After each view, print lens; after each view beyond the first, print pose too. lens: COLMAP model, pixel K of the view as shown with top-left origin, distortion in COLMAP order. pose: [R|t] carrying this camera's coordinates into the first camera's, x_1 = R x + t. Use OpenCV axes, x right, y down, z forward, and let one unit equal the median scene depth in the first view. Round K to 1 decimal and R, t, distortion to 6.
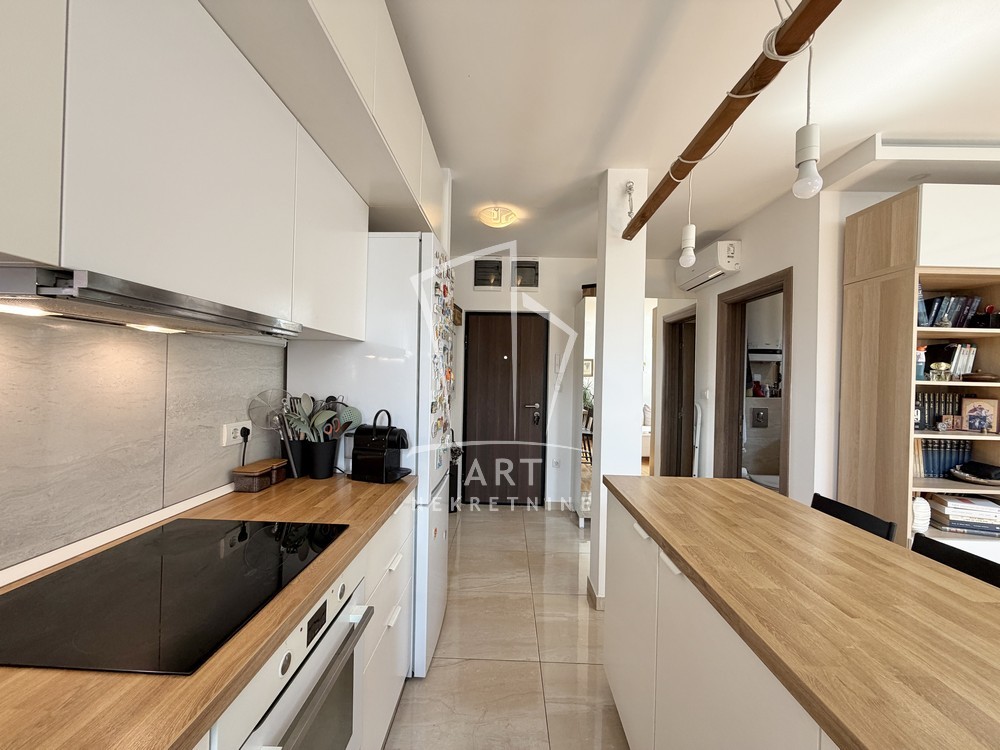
lens RADIAL K [[397.8, 0, 494.8], [0, 397.8, 376.8], [0, 0, 1]] dist [-0.001483, 0.000032]
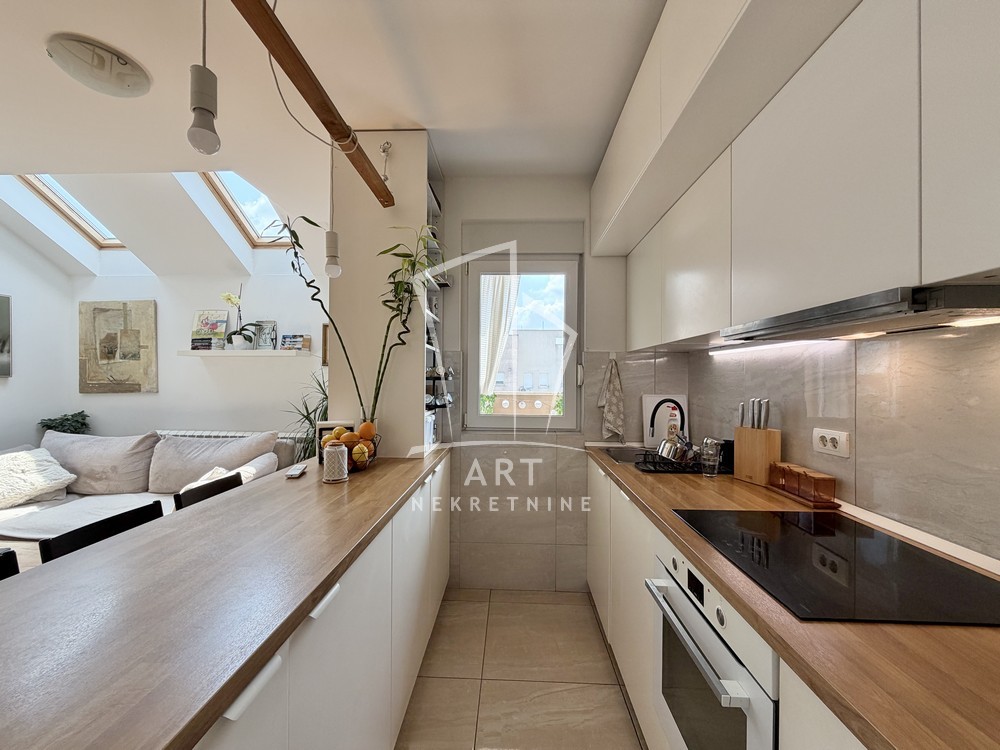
lens RADIAL K [[397.8, 0, 495.6], [0, 397.8, 377.0], [0, 0, 1]] dist [-0.001483, 0.000032]
pose [[-0.999469, -0.030546, 0.011335, 0.060244], [-0.030546, 0.999533, 0.000170, 0.011399], [-0.011334, -0.000176, -0.999936, 0.943079]]
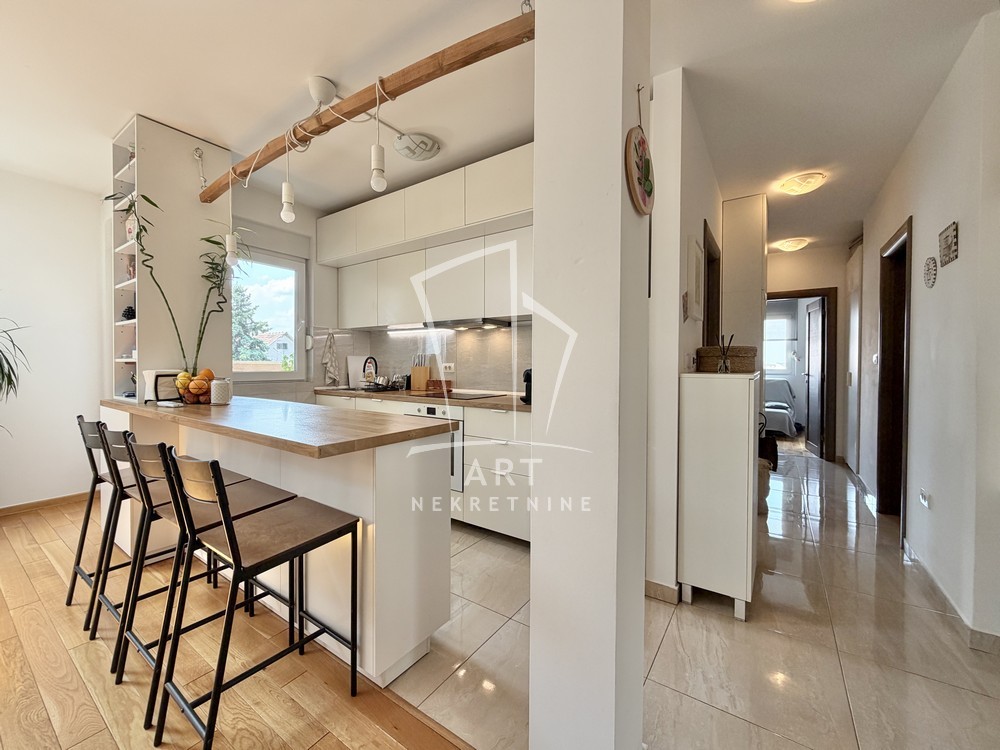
lens RADIAL K [[397.8, 0, 499.3], [0, 397.8, 372.3], [0, 0, 1]] dist [-0.001483, 0.000032]
pose [[-0.535961, -0.008164, -0.844203, 0.920840], [-0.018553, 0.999826, 0.002110, 0.119072], [0.844039, 0.016793, -0.536019, 1.441896]]
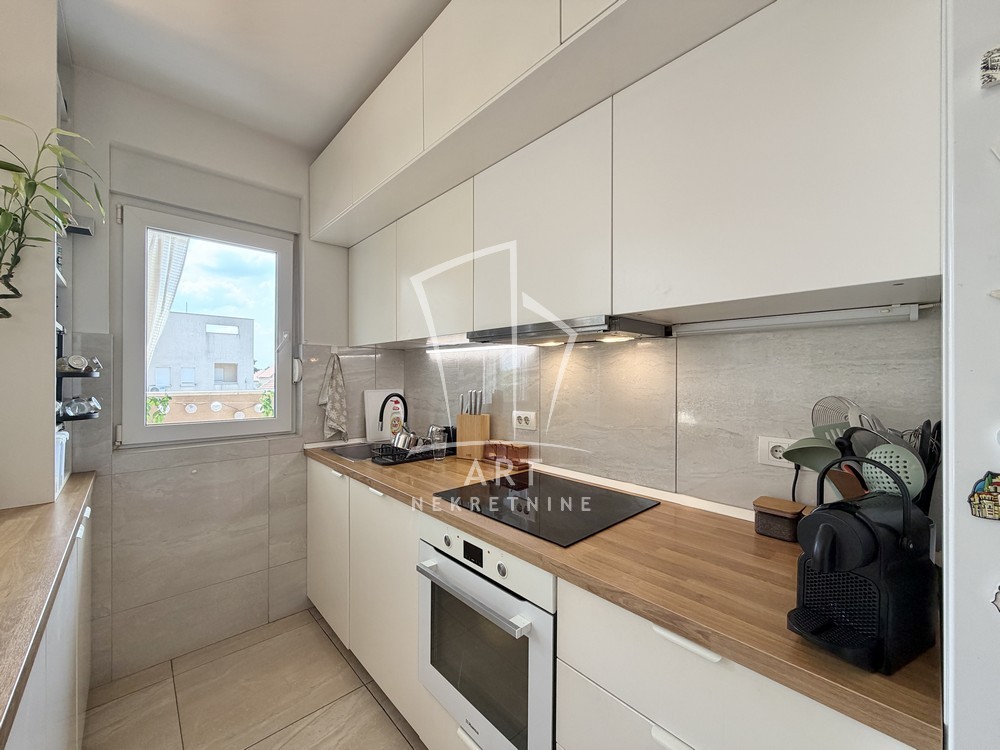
lens RADIAL K [[397.8, 0, 497.3], [0, 397.8, 377.1], [0, 0, 1]] dist [-0.001483, 0.000032]
pose [[-0.712787, -0.023841, -0.700975, 0.193917], [-0.022630, 0.999684, -0.010990, 0.016001], [0.701016, 0.008029, -0.713101, 0.875877]]
